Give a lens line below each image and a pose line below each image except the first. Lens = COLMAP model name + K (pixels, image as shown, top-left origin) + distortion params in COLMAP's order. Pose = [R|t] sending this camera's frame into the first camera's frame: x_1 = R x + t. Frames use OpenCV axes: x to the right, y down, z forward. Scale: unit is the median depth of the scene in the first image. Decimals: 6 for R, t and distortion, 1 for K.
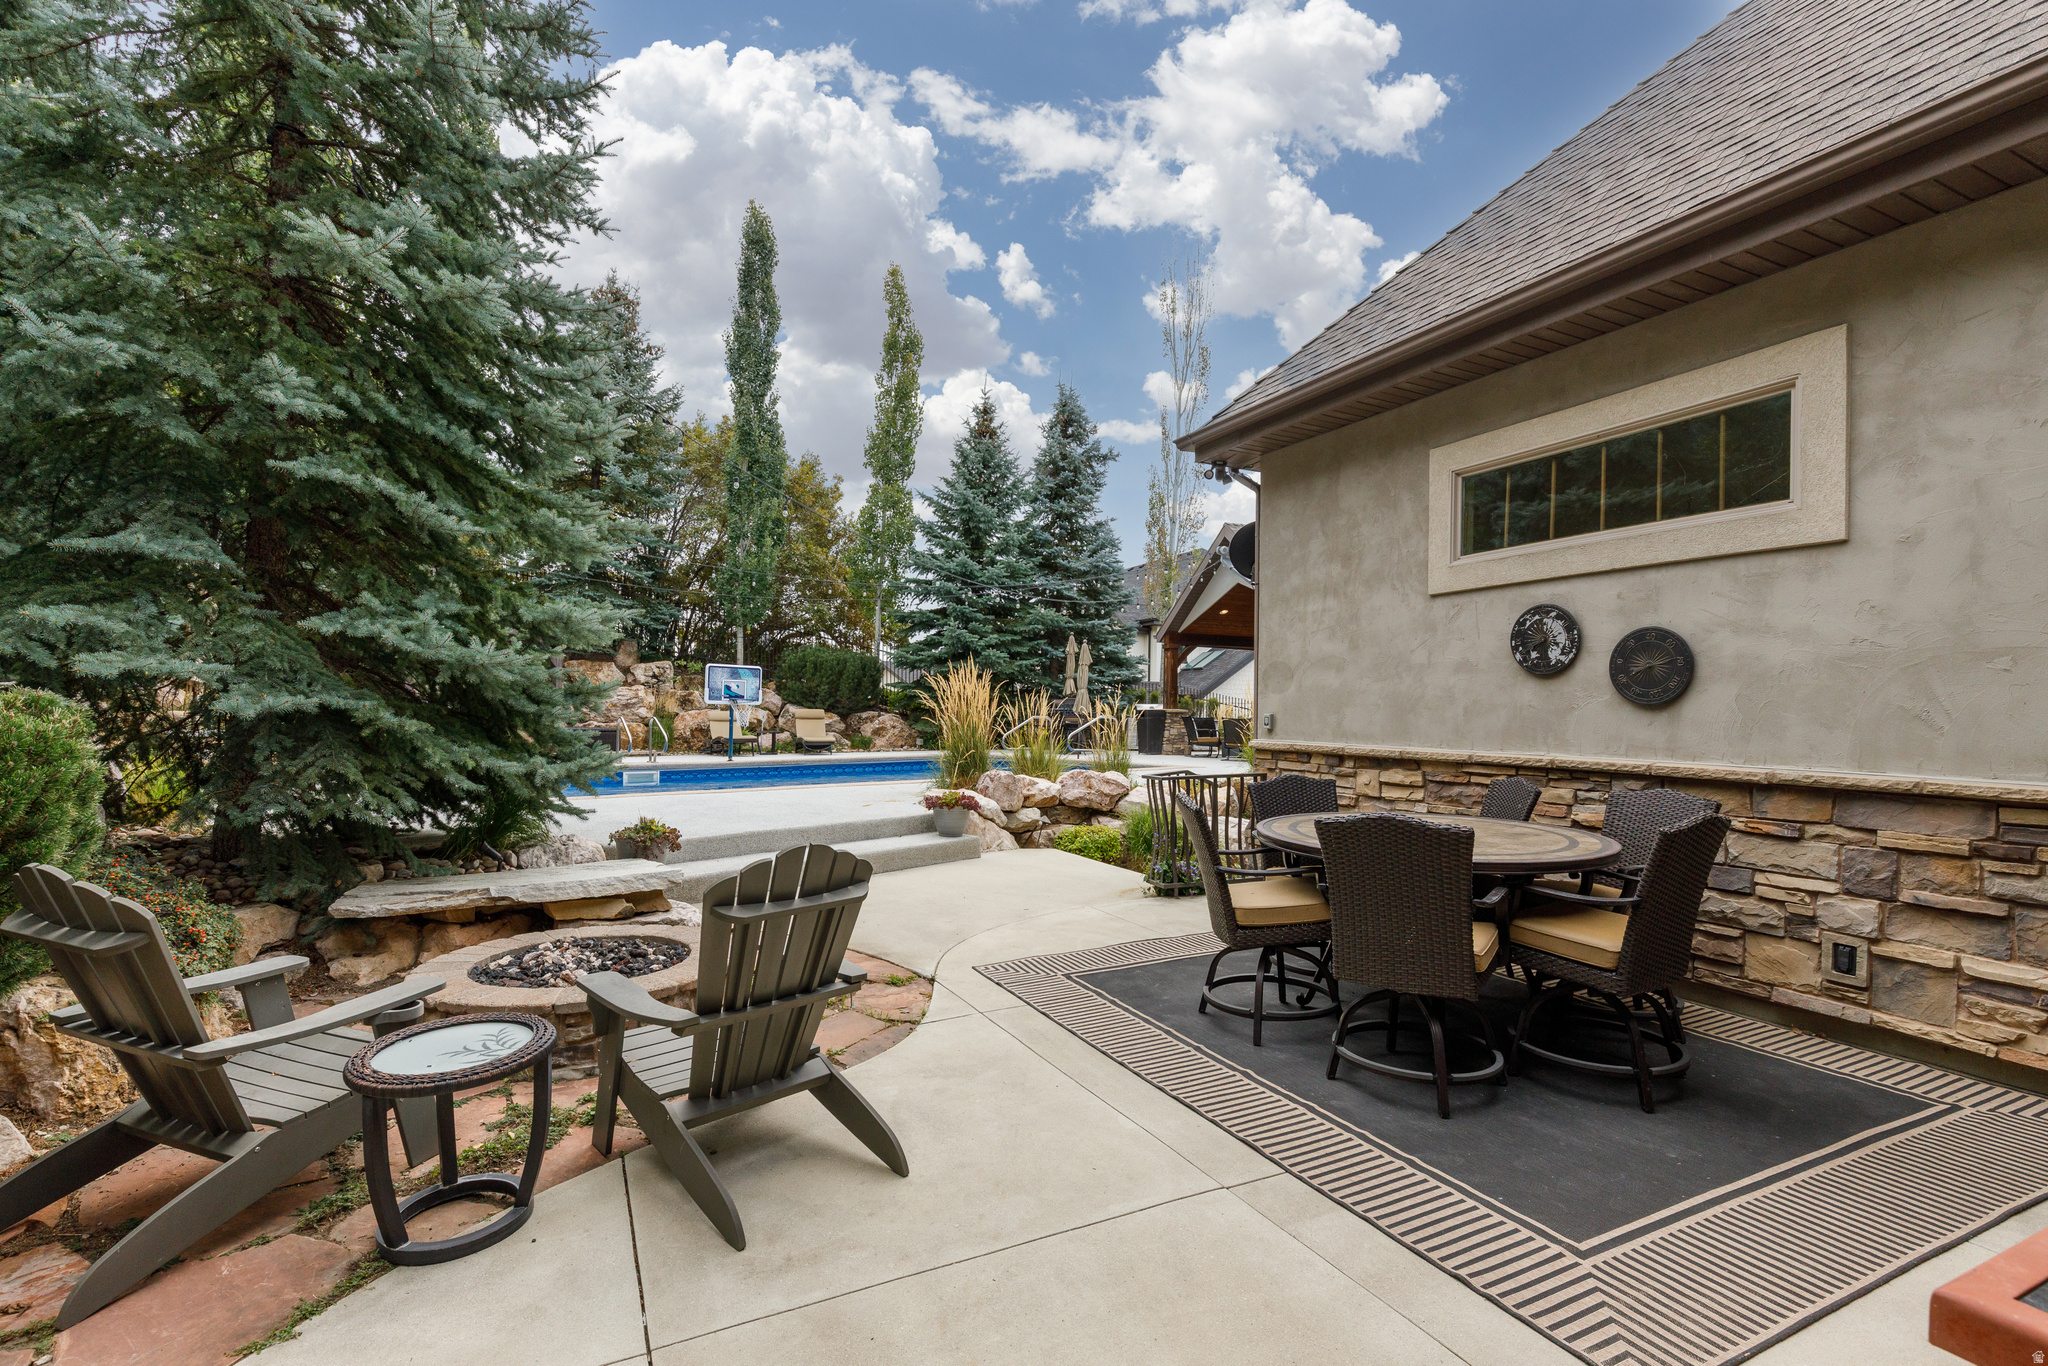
lens RADIAL K [[937.6, 0, 1024.7], [0, 937.6, 698.6], [0, 0, 1]] dist [0.009741, -0.000441]
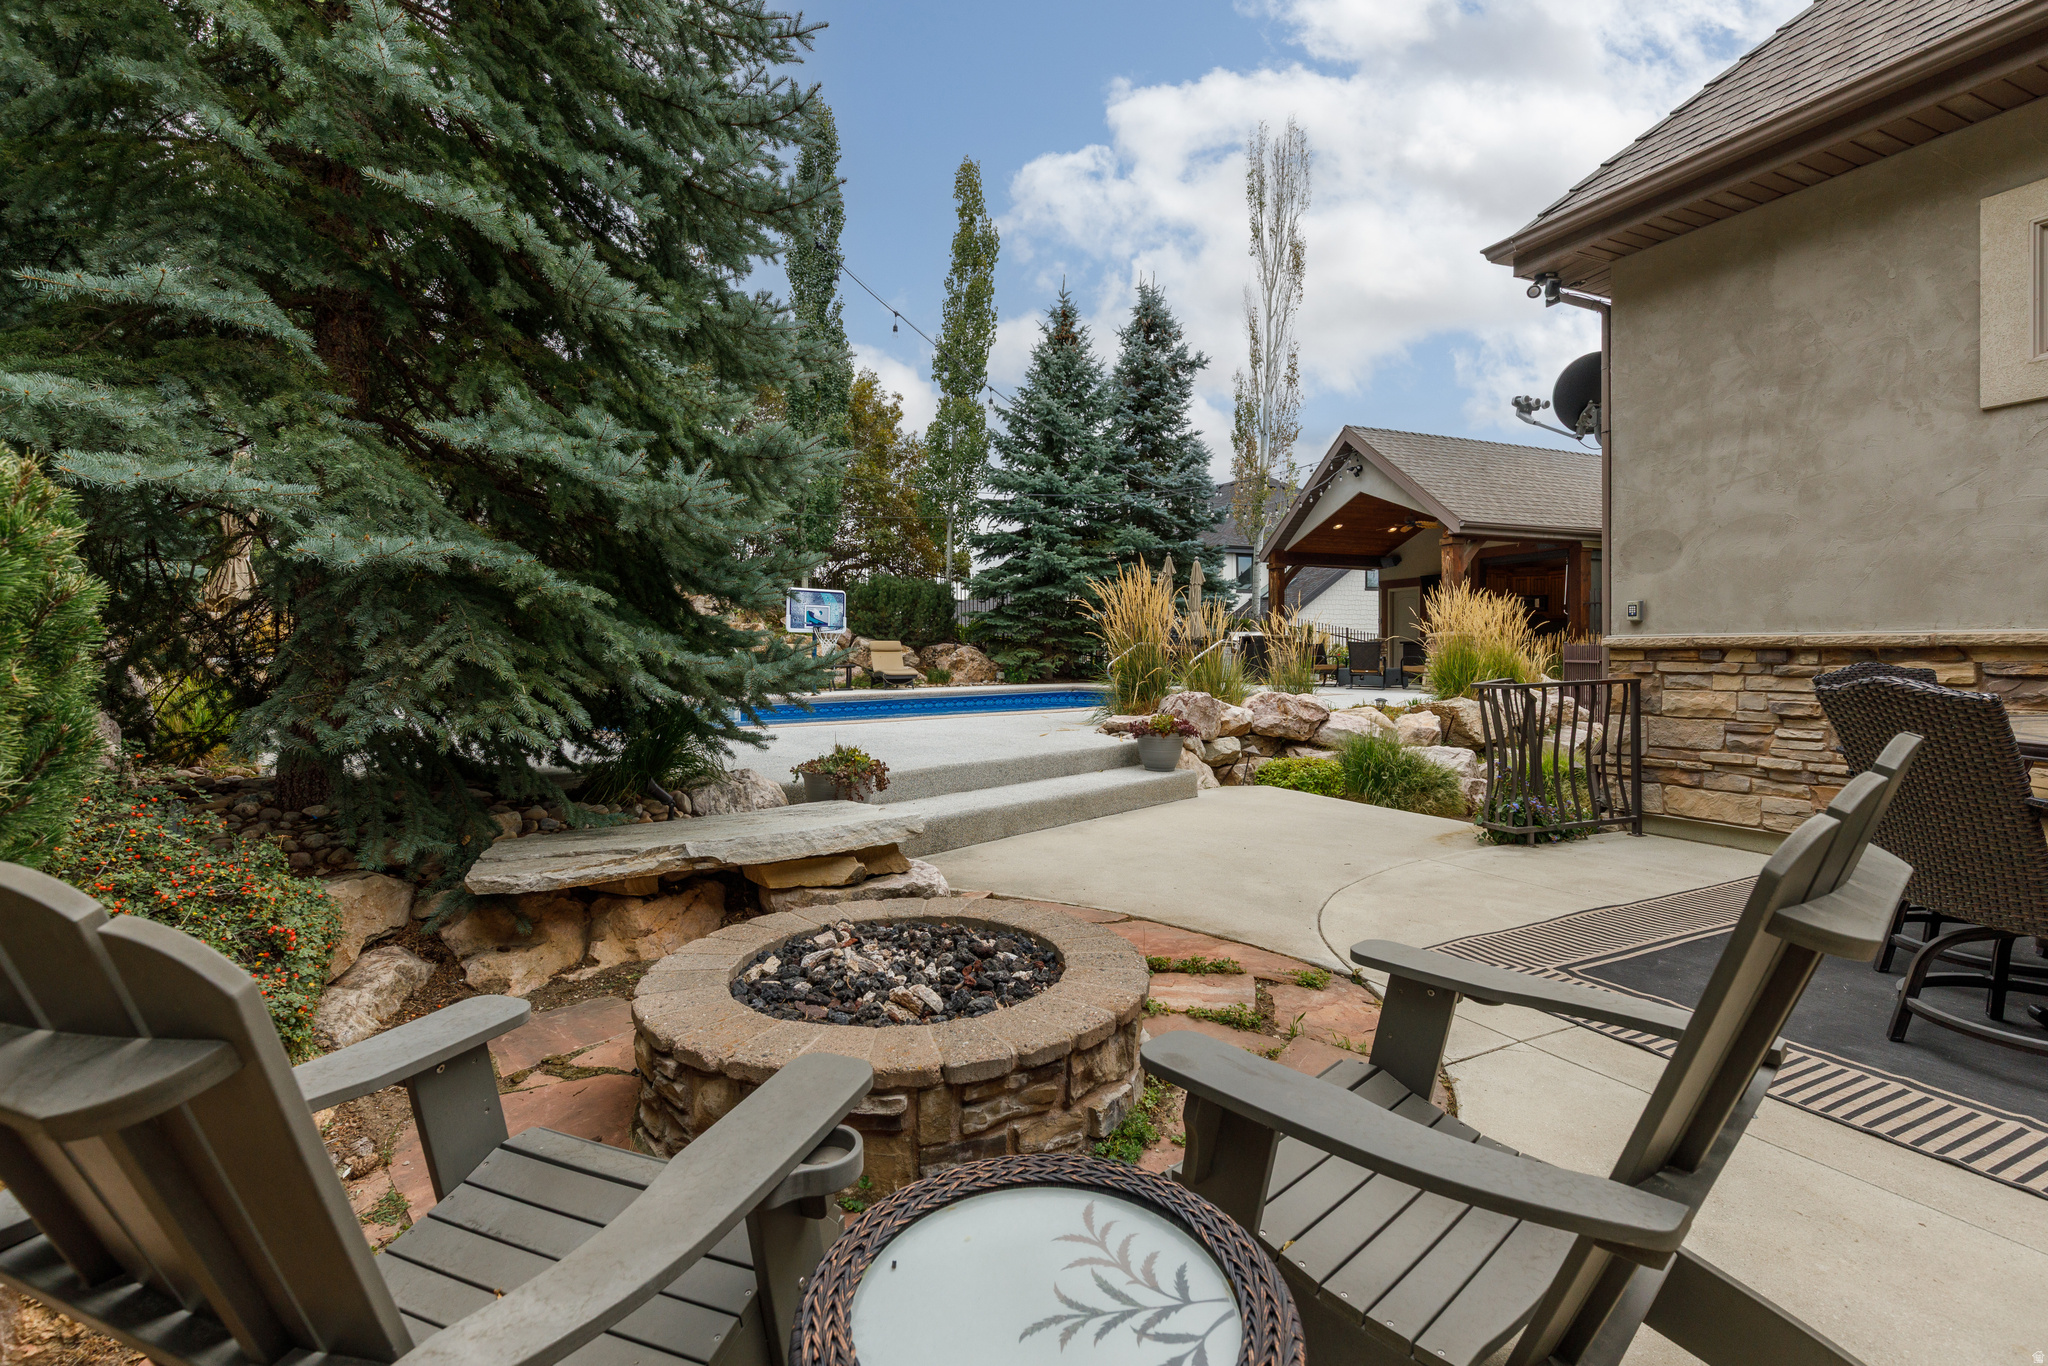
lens RADIAL K [[938.7, 0, 1021.1], [0, 938.7, 647.2], [0, 0, 1]] dist [0.009093, -0.000324]
pose [[0.999707, -0.015417, -0.018666, -0.242469], [0.015510, 0.999868, 0.004822, 0.046636], [0.018590, -0.005110, 0.999814, 0.256264]]
